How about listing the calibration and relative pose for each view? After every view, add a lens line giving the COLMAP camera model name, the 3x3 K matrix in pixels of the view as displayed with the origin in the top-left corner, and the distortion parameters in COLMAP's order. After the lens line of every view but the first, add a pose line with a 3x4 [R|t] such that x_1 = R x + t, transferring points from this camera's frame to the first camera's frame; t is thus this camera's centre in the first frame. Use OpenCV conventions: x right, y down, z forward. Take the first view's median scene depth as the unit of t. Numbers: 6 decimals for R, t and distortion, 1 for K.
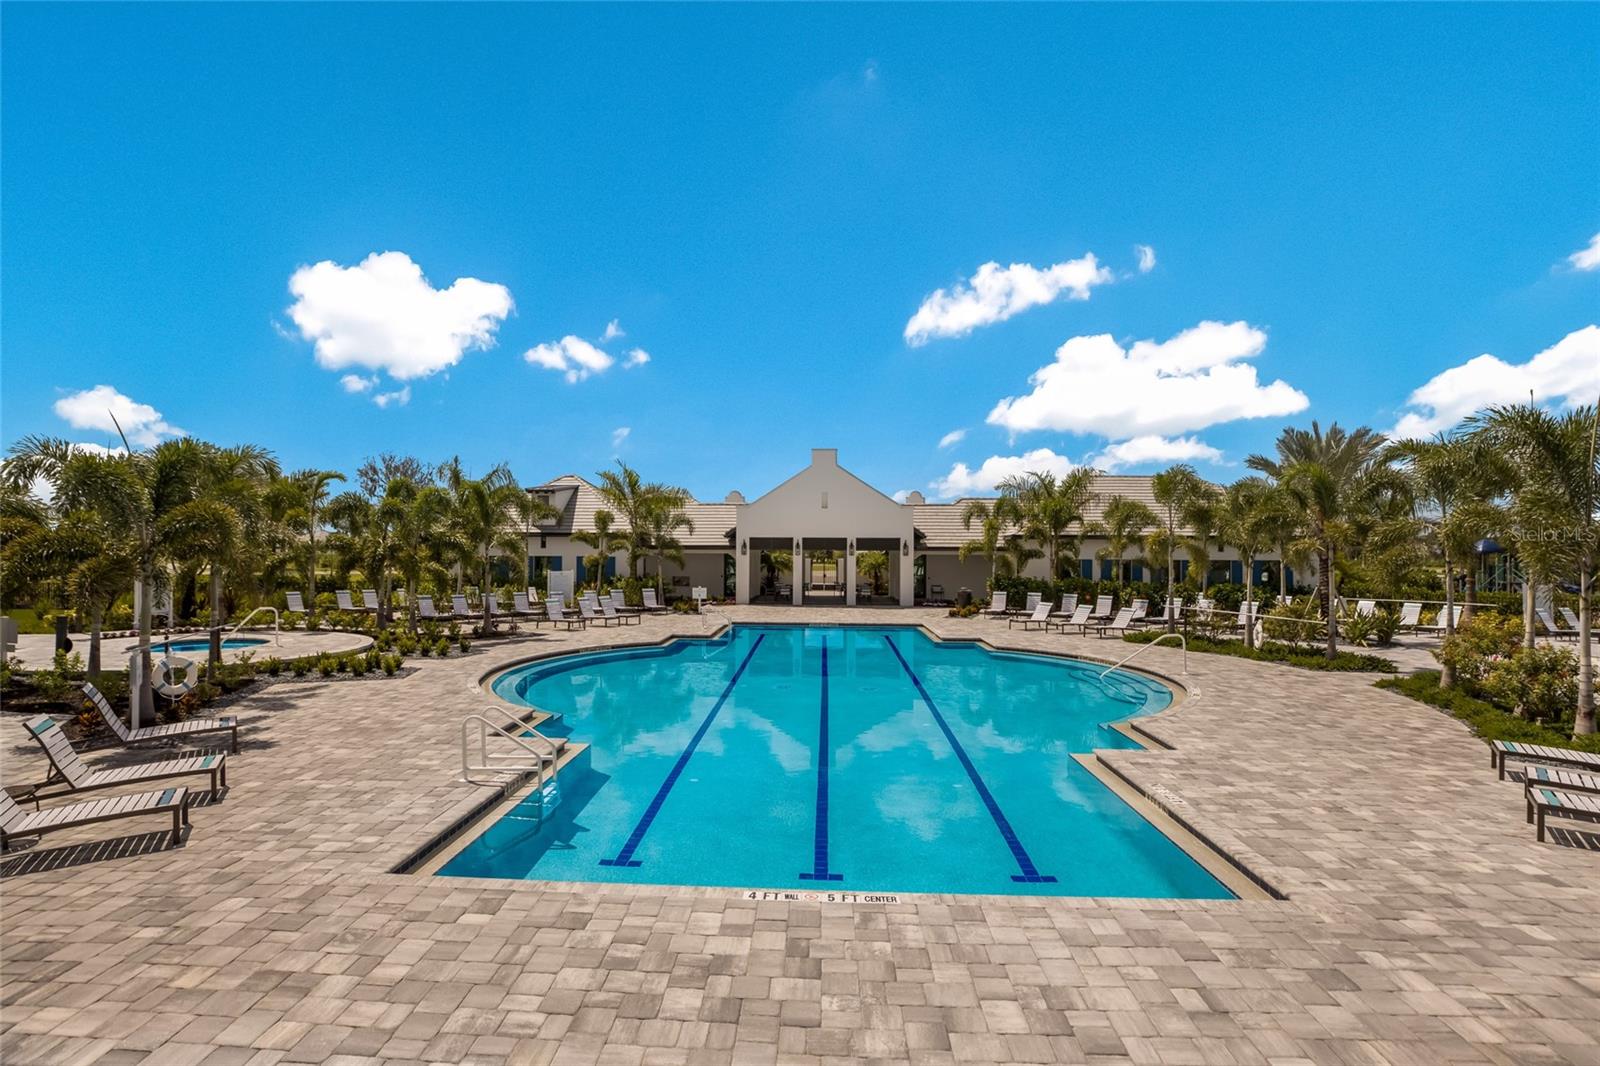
lens RADIAL K [[768.6, 0, 796.6], [0, 768.6, 541.0], [0, 0, 1]] dist [-0.000198, 0.000055]
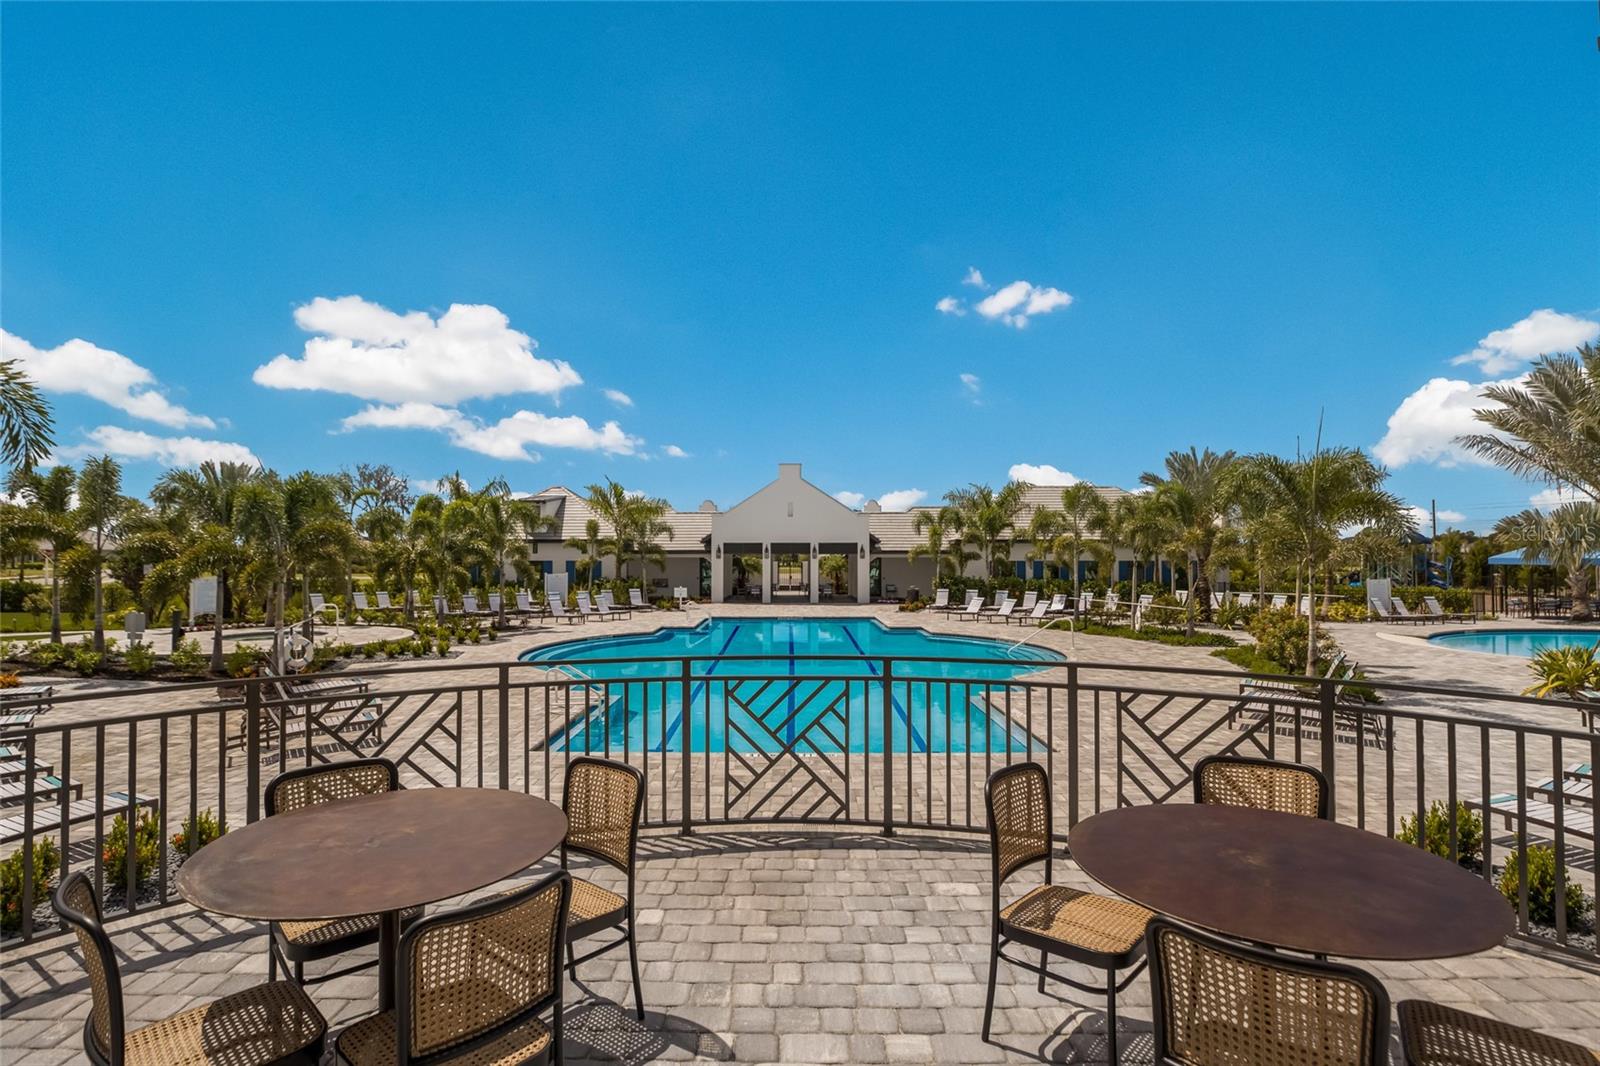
lens RADIAL K [[768.6, 0, 796.6], [0, 768.6, 541.0], [0, 0, 1]] dist [-0.000198, 0.000055]
pose [[0.998954, -0.004640, 0.045495, -0.006518], [0.004872, 0.999976, -0.004985, -0.001517], [-0.045471, 0.005201, 0.998952, -0.134259]]
